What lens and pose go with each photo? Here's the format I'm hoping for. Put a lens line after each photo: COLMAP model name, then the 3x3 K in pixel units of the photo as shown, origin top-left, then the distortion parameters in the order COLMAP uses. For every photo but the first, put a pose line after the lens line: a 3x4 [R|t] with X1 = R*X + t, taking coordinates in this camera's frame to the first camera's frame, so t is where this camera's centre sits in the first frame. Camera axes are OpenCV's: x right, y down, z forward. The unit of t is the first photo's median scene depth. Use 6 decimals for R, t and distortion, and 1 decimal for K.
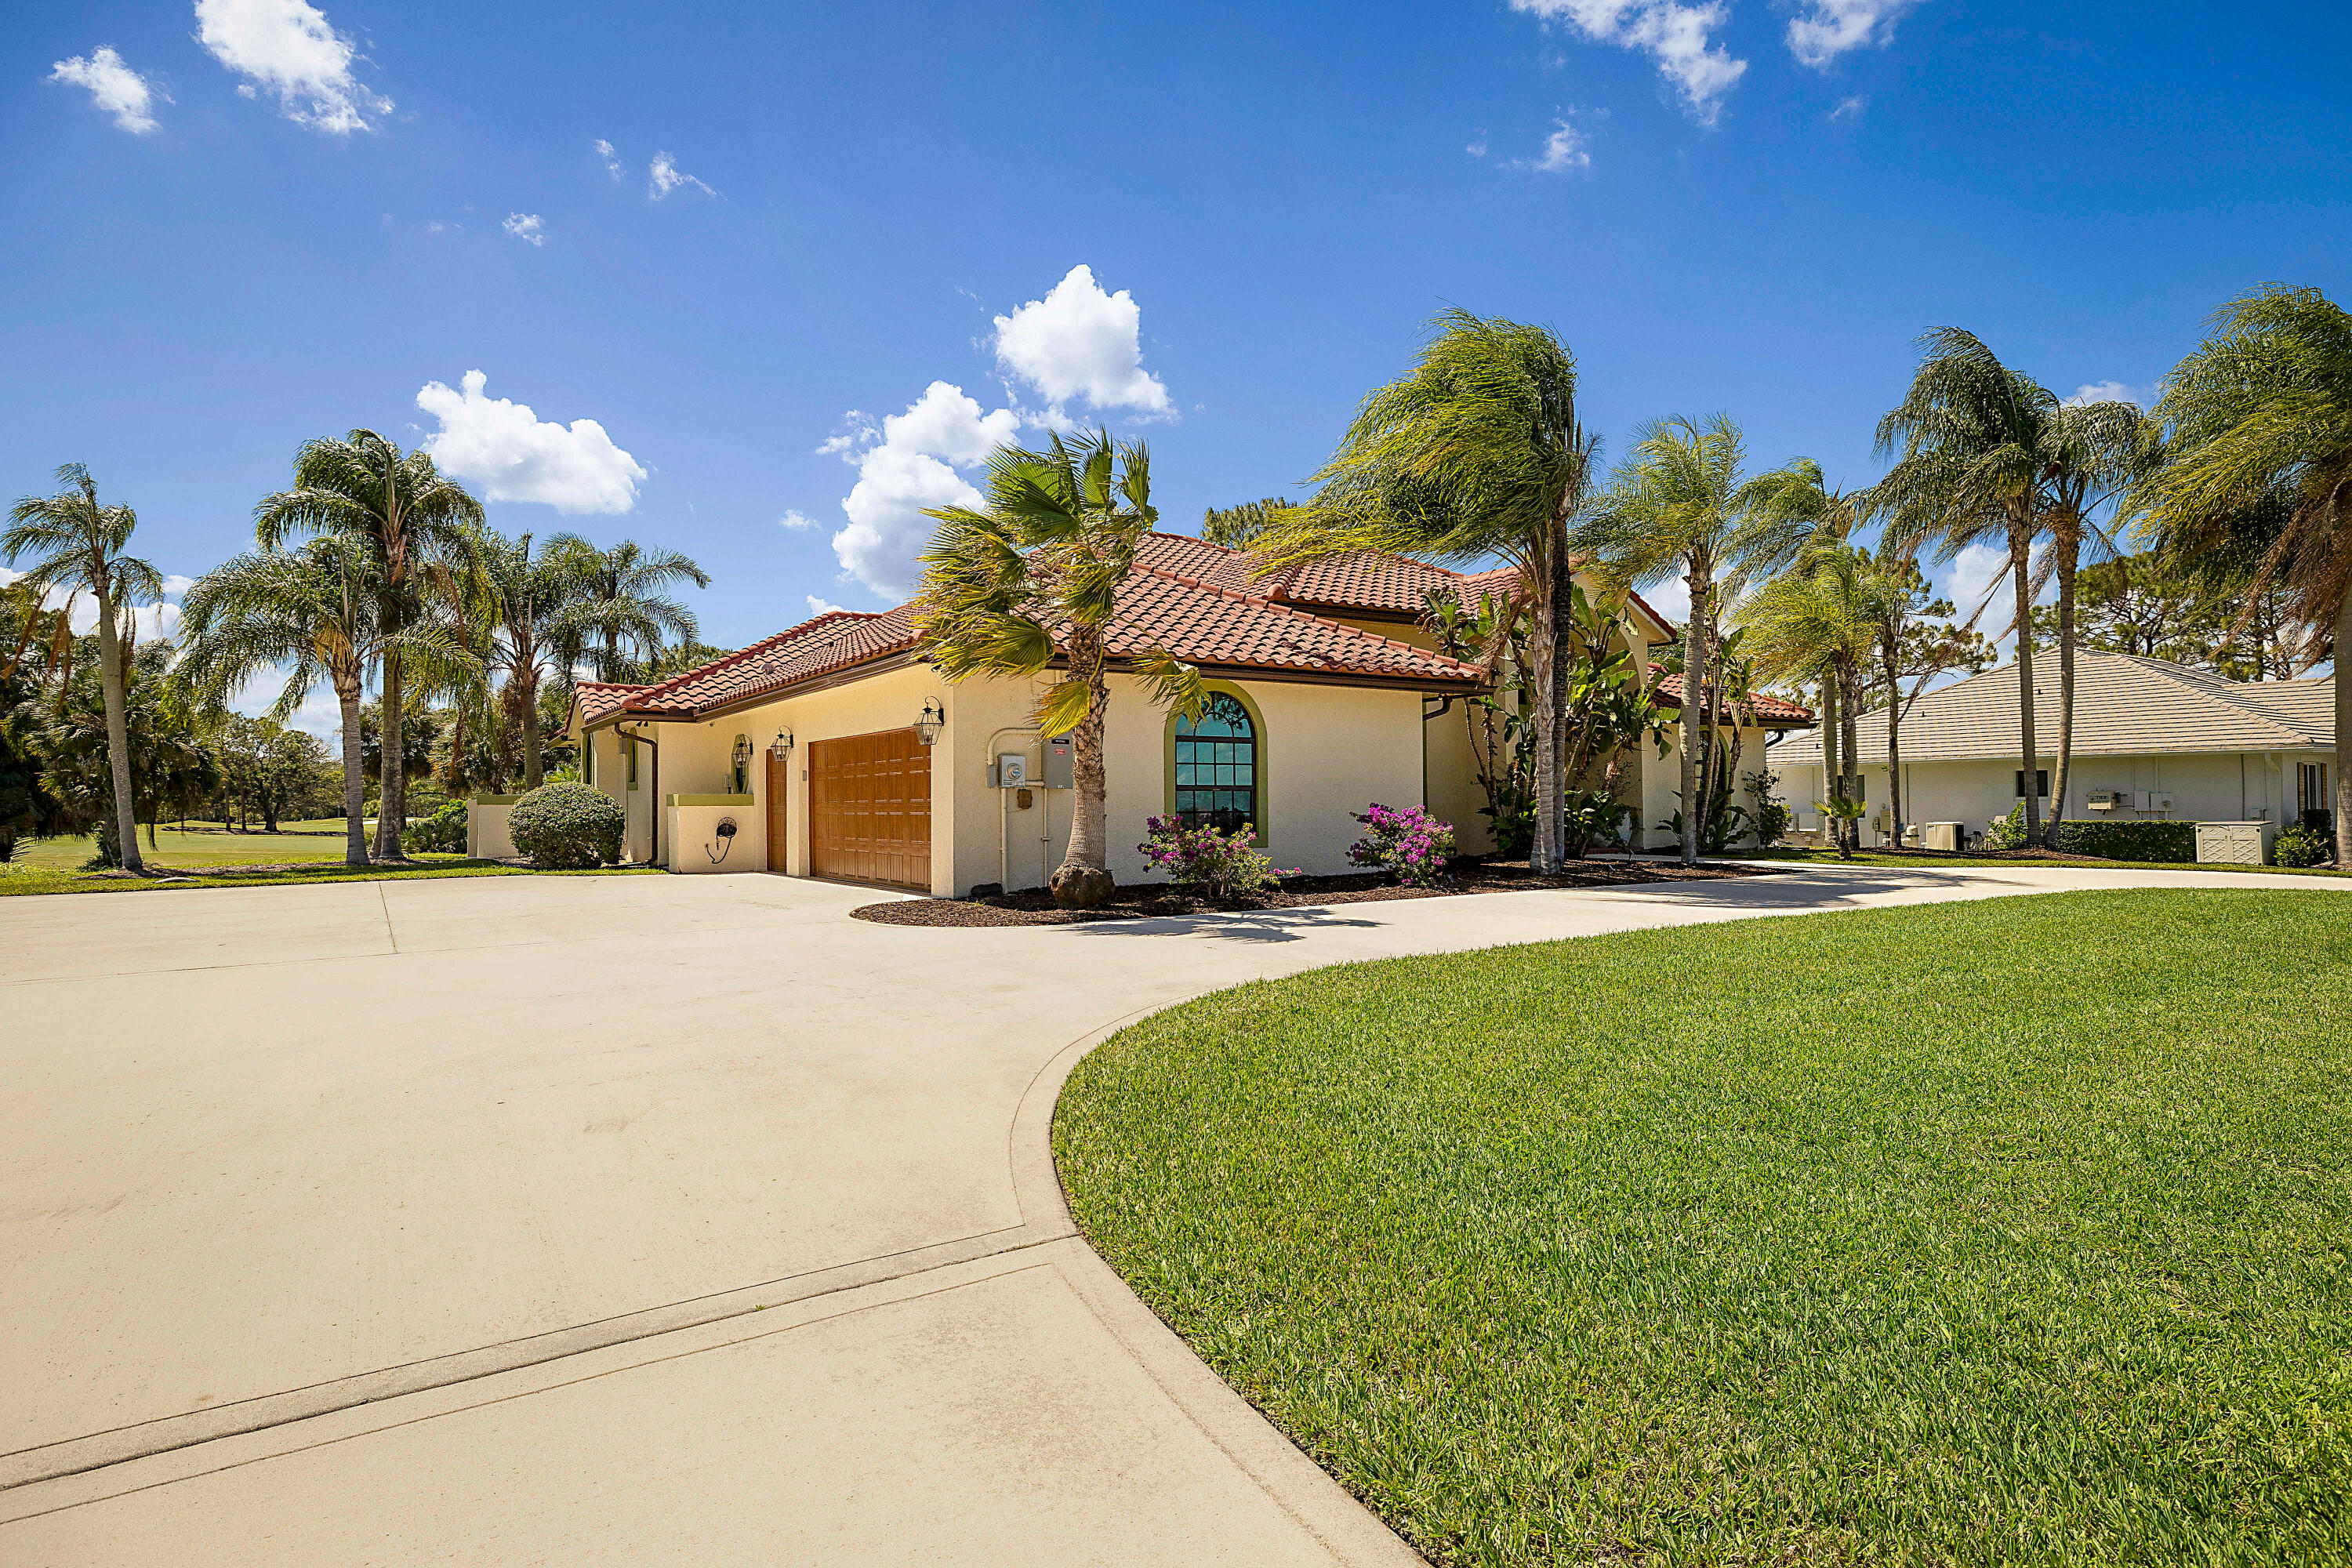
lens RADIAL K [[1261.9, 0, 1180.0], [0, 1261.9, 790.4], [0, 0, 1]] dist [0.001141, -0.000426]
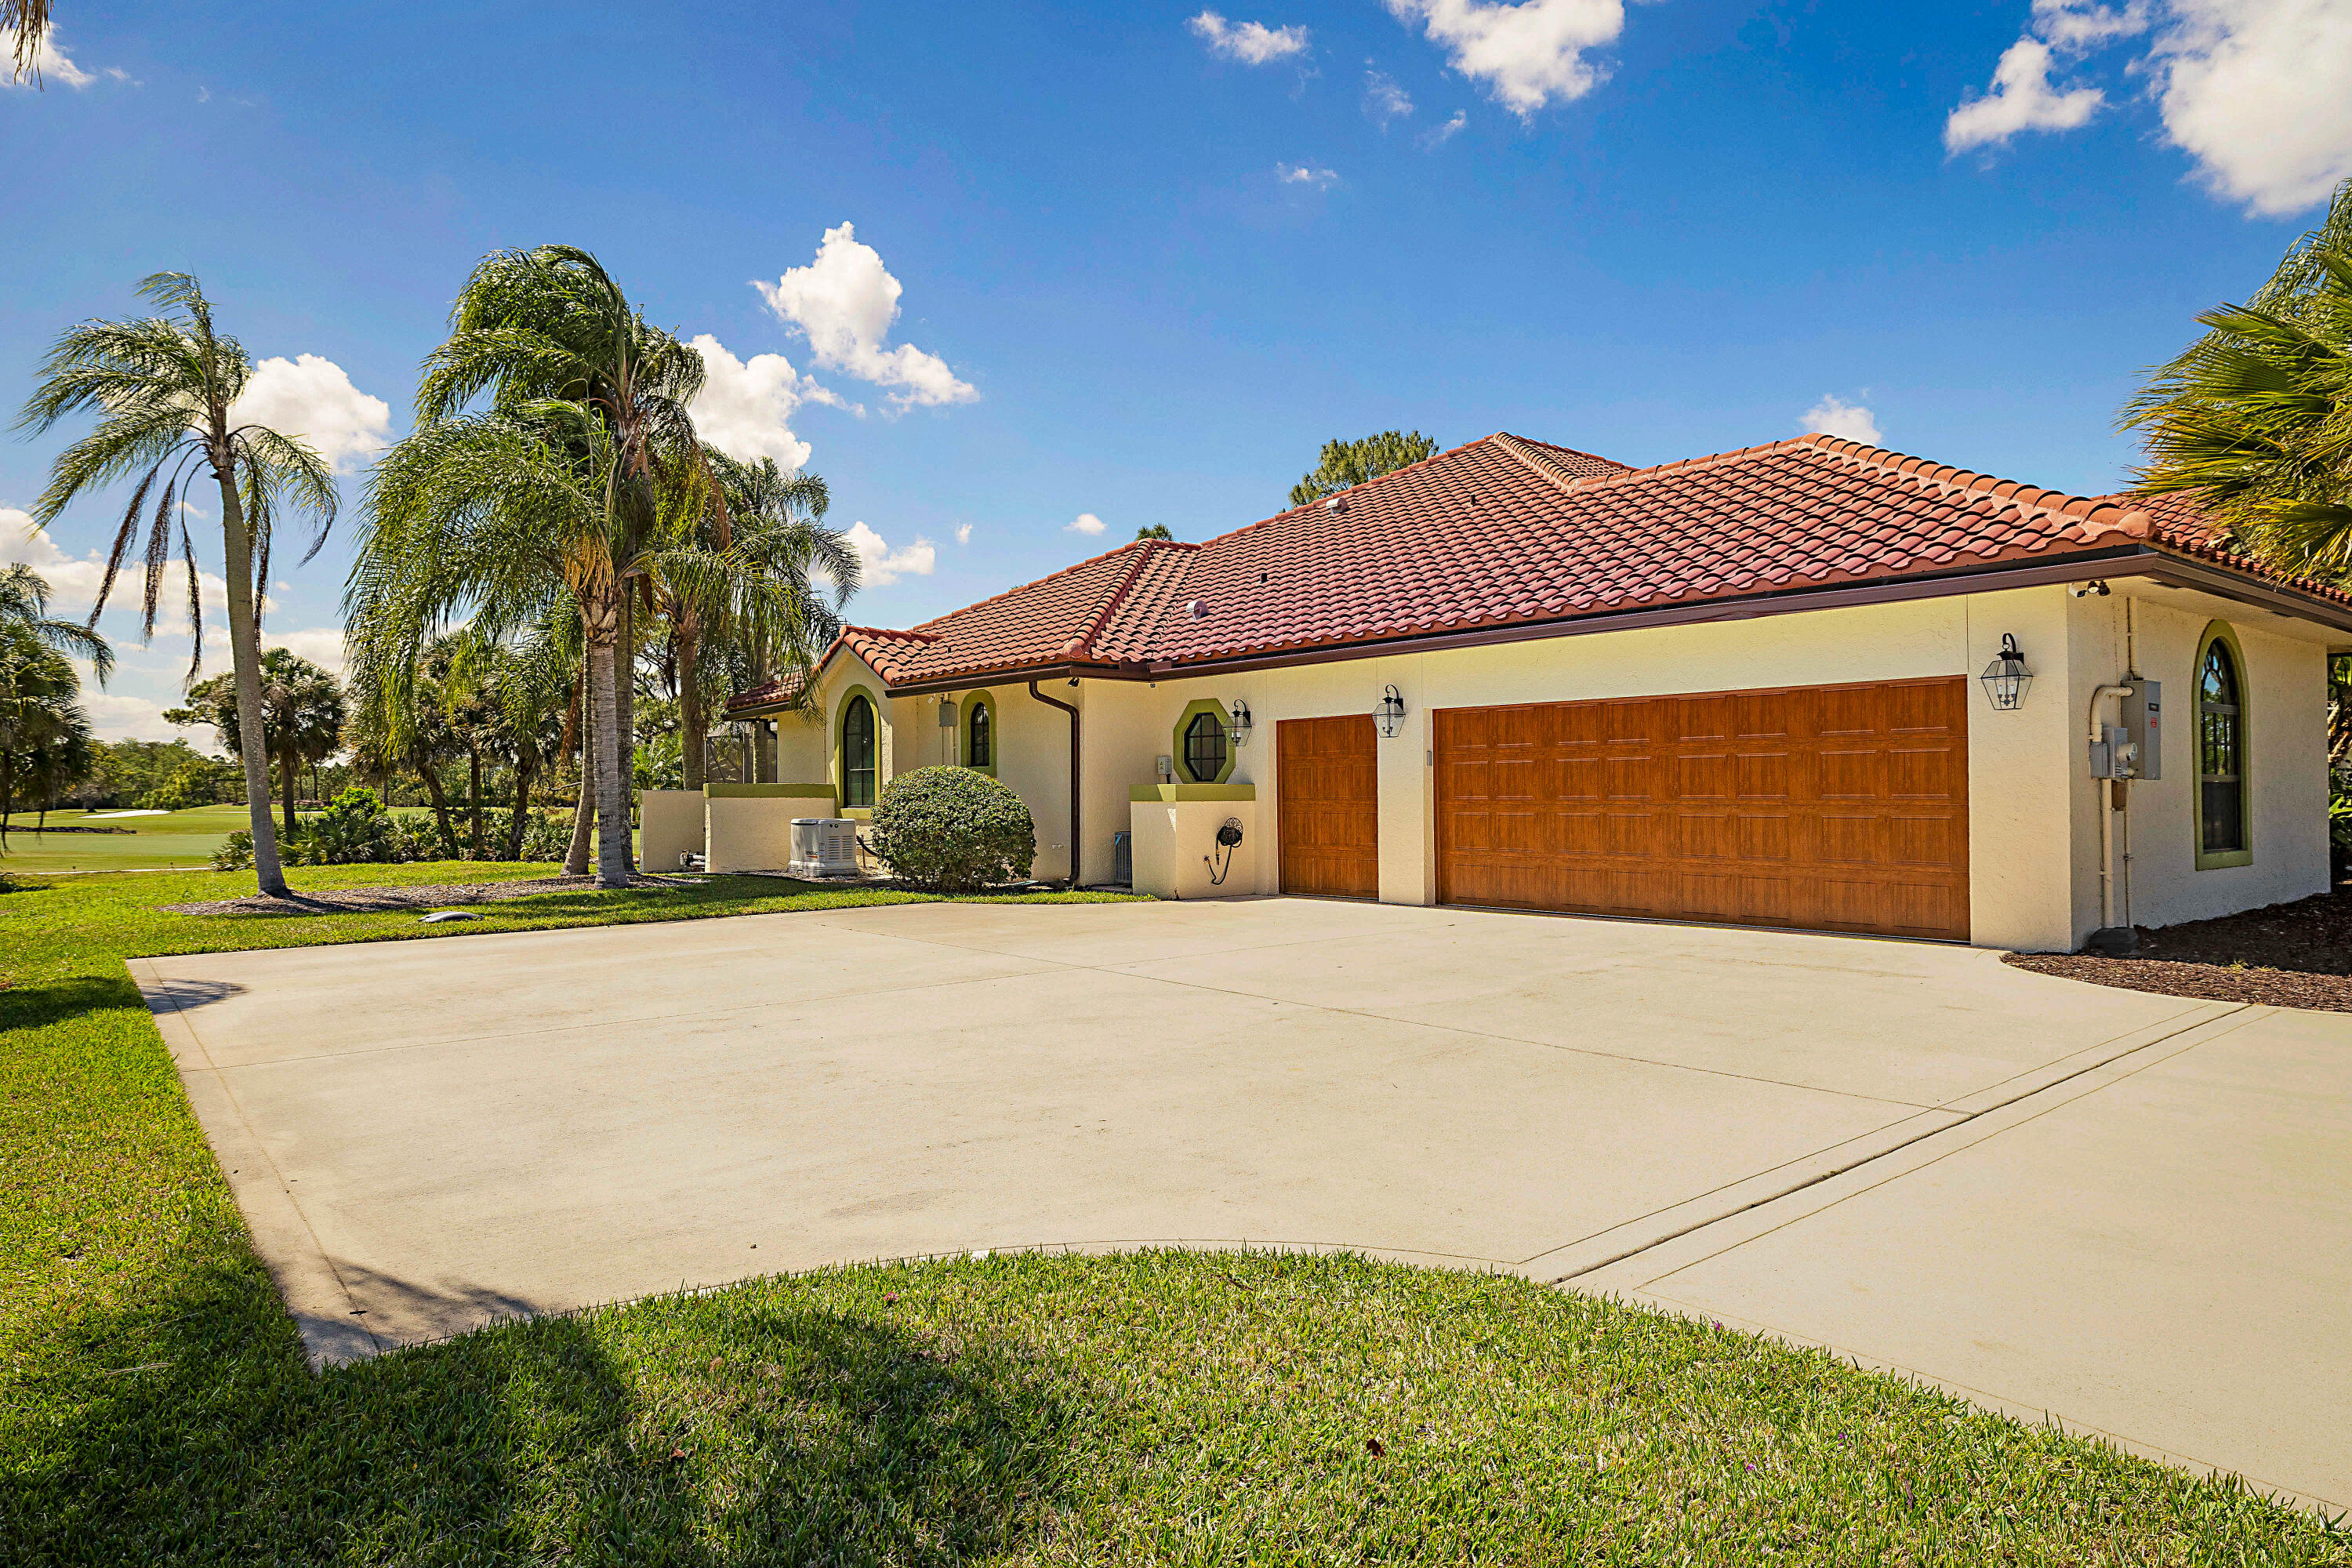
lens RADIAL K [[1380.0, 0, 1177.4], [0, 1380.0, 775.2], [0, 0, 1]] dist [0.003880, 0.001513]
pose [[0.992908, -0.000882, 0.118882, -0.520658], [0.000826, 1.000000, 0.000522, -0.002566], [-0.118883, -0.000420, 0.992908, 0.270408]]
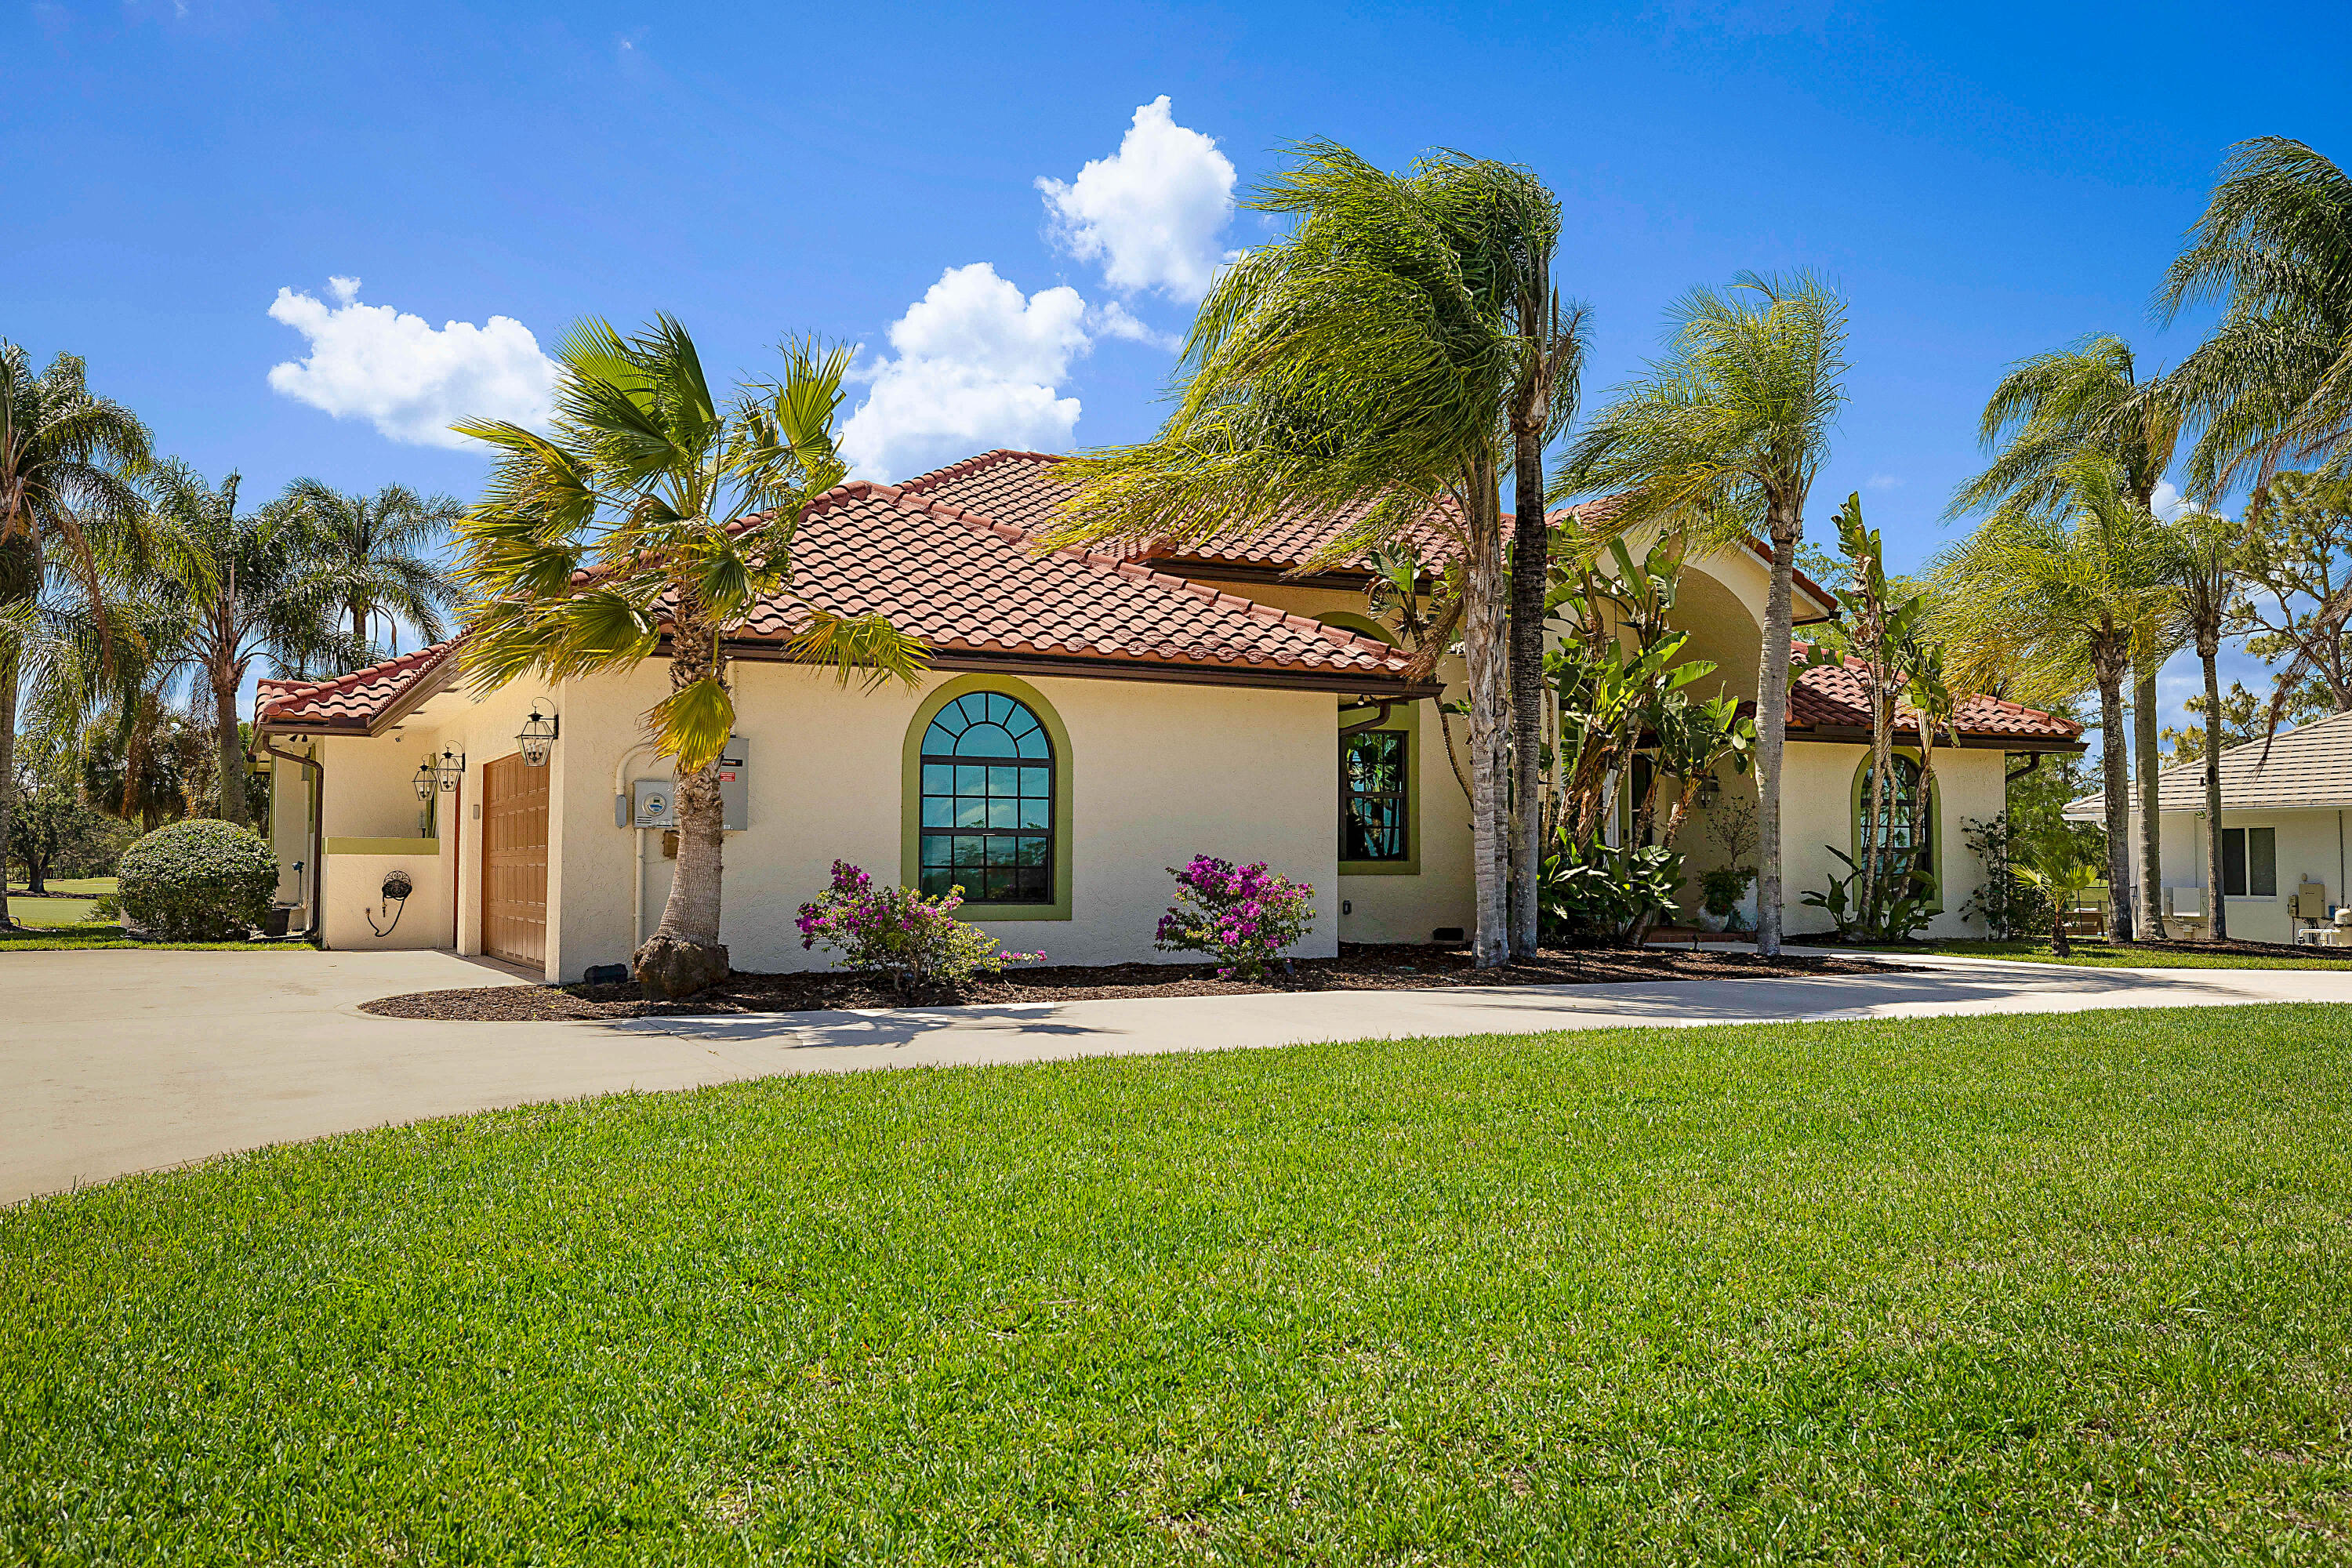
lens RADIAL K [[1875.3, 0, 1169.8], [0, 1875.3, 763.4], [0, 0, 1]] dist [0.032251, 0.003583]
pose [[0.994272, 0.004791, -0.106774, 0.198057], [-0.009545, 0.998983, -0.044056, 0.004073], [0.106455, 0.044823, 0.993307, -0.003462]]
